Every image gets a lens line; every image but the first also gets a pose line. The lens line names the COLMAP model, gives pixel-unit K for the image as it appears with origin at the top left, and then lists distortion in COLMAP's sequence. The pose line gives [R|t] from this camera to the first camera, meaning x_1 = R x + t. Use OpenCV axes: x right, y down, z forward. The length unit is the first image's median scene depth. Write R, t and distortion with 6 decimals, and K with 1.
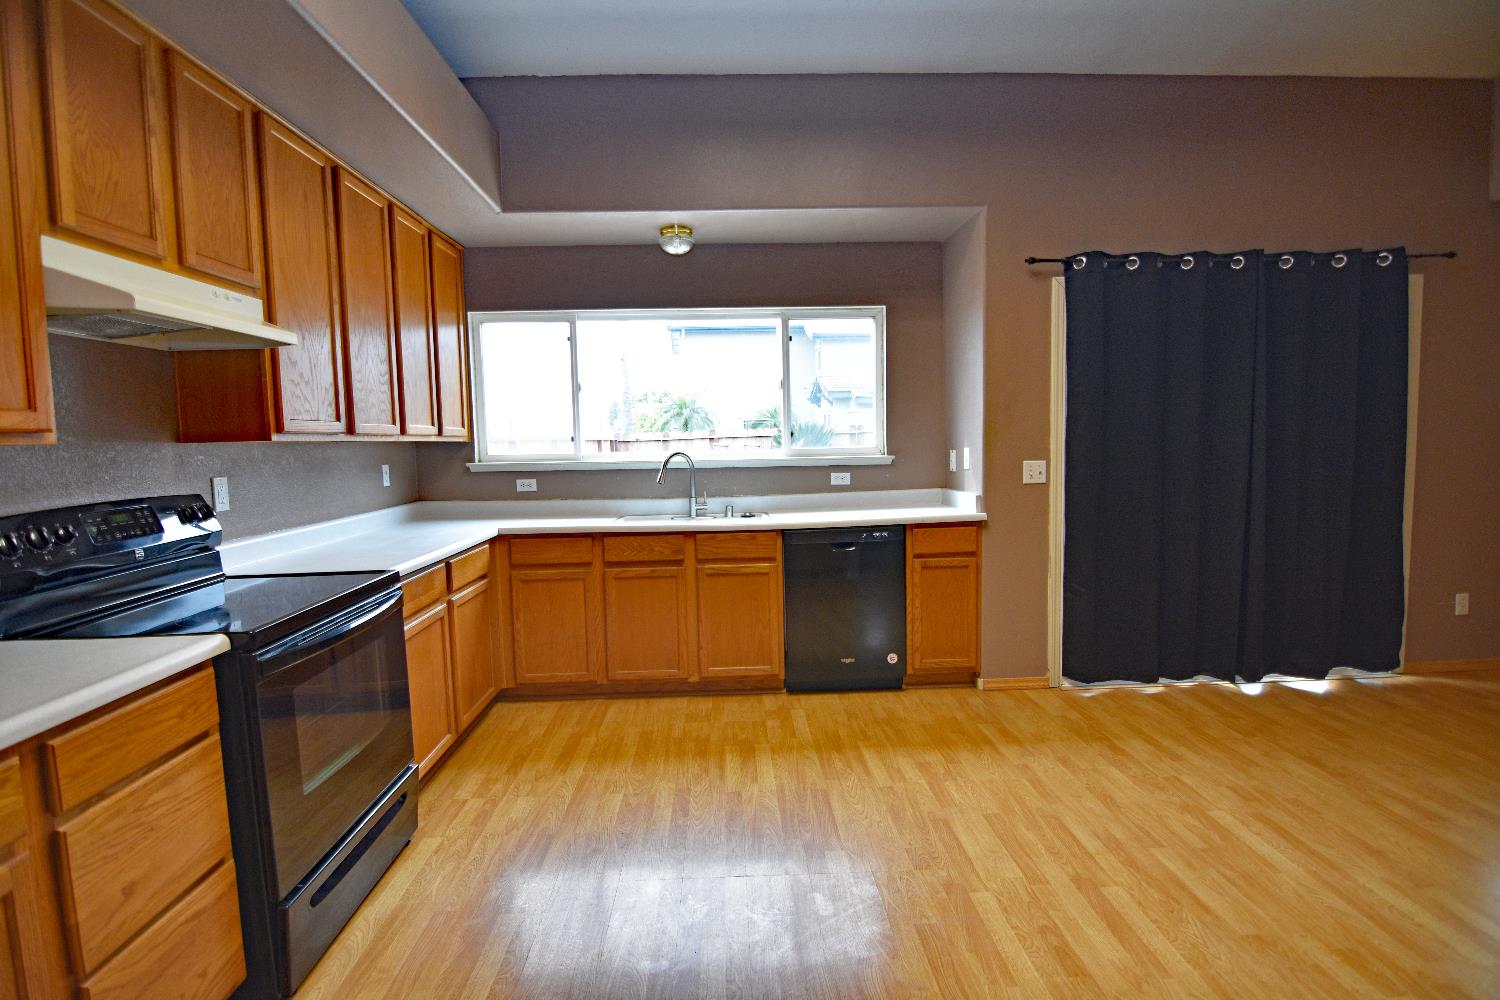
lens RADIAL K [[726.6, 0, 745.9], [0, 726.6, 496.2], [0, 0, 1]] dist [-0.002161, -0.013438]
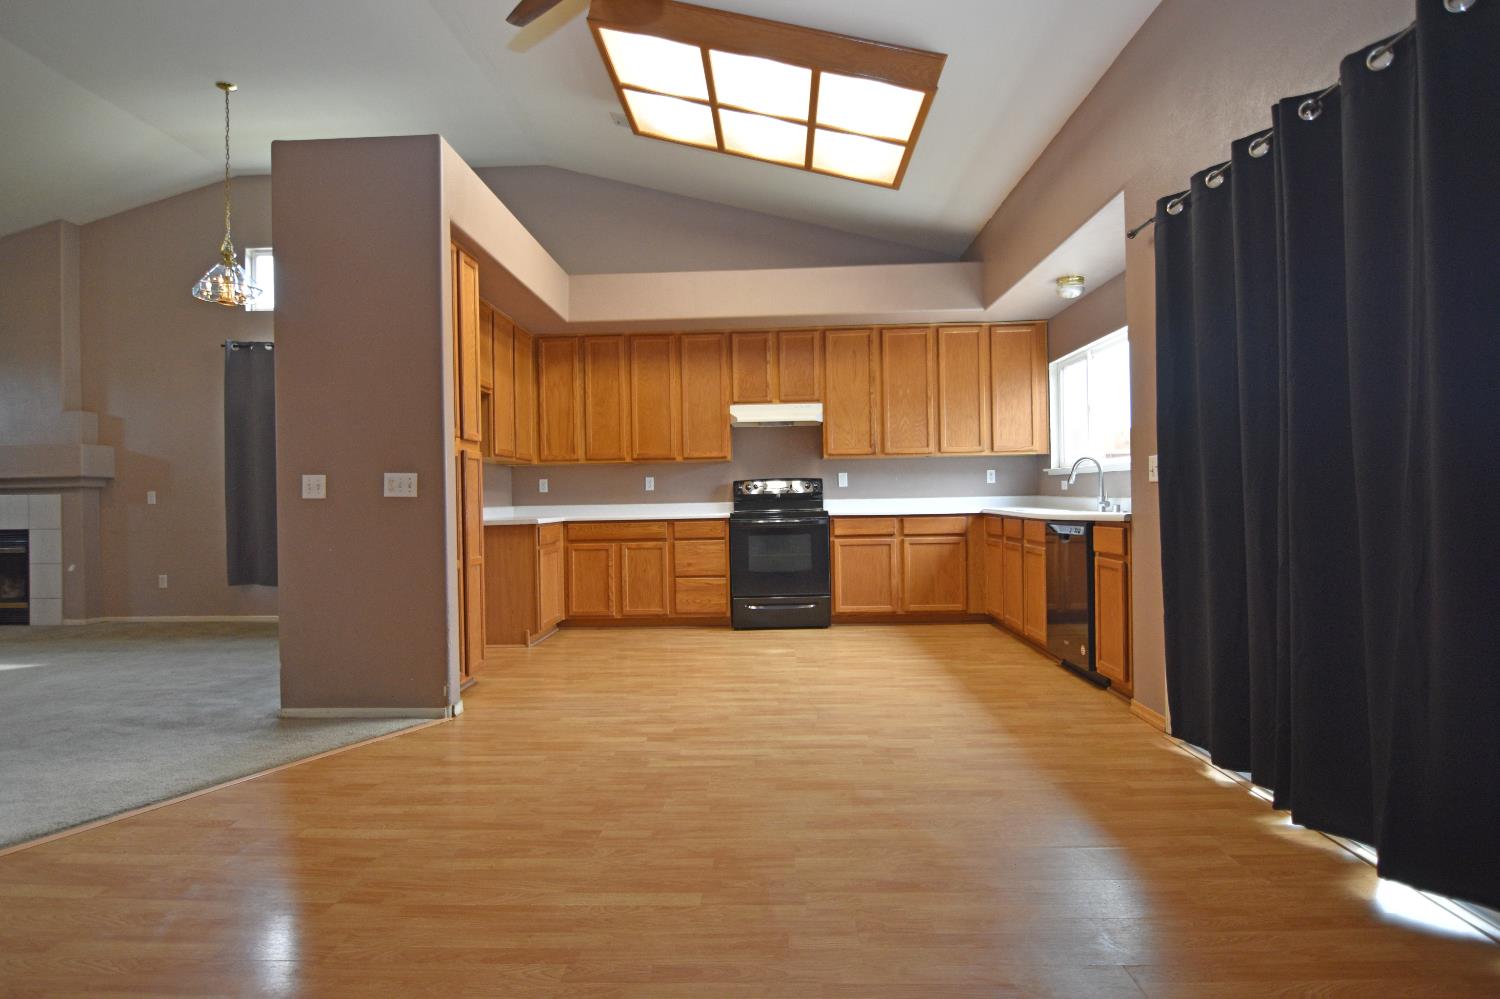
lens RADIAL K [[783.3, 0, 745.6], [0, 783.3, 495.8], [0, 0, 1]] dist [0.001397, -0.017492]
pose [[-0.065591, 0.020759, -0.997631, 1.557844], [-0.058962, 0.997956, 0.024642, 0.004776], [0.996103, 0.060439, -0.064233, 0.669575]]
